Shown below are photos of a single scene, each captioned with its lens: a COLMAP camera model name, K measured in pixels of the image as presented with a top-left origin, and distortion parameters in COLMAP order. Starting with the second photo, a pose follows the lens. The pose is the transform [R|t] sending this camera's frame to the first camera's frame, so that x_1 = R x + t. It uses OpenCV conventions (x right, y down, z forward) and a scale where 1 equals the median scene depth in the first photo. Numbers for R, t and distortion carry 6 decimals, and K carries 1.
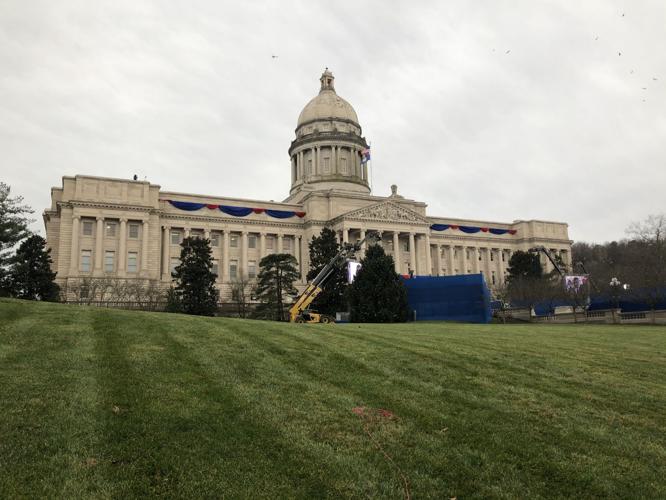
lens RADIAL K [[563.3, 0, 334.7], [0, 563.3, 225.6], [0, 0, 1]] dist [0.005239, -0.010498]
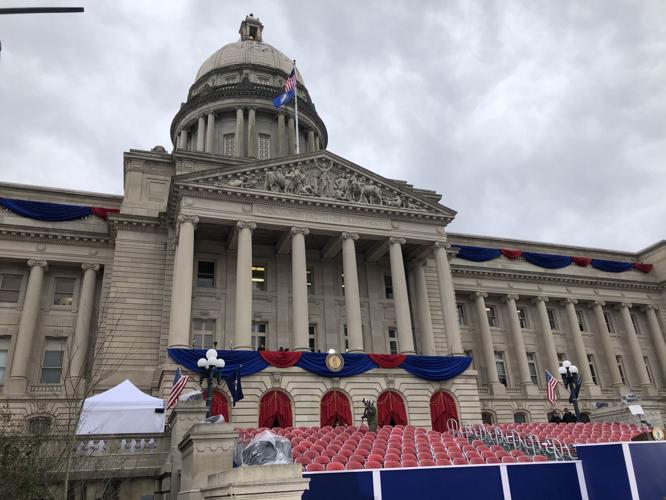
lens RADIAL K [[563.3, 0, 334.7], [0, 563.3, 225.6], [0, 0, 1]] dist [0.005239, -0.010498]
pose [[0.994675, -0.068619, -0.076900, 0.110136], [0.048693, 0.970493, -0.236162, 0.077055], [0.090836, 0.231159, 0.968666, 0.554962]]
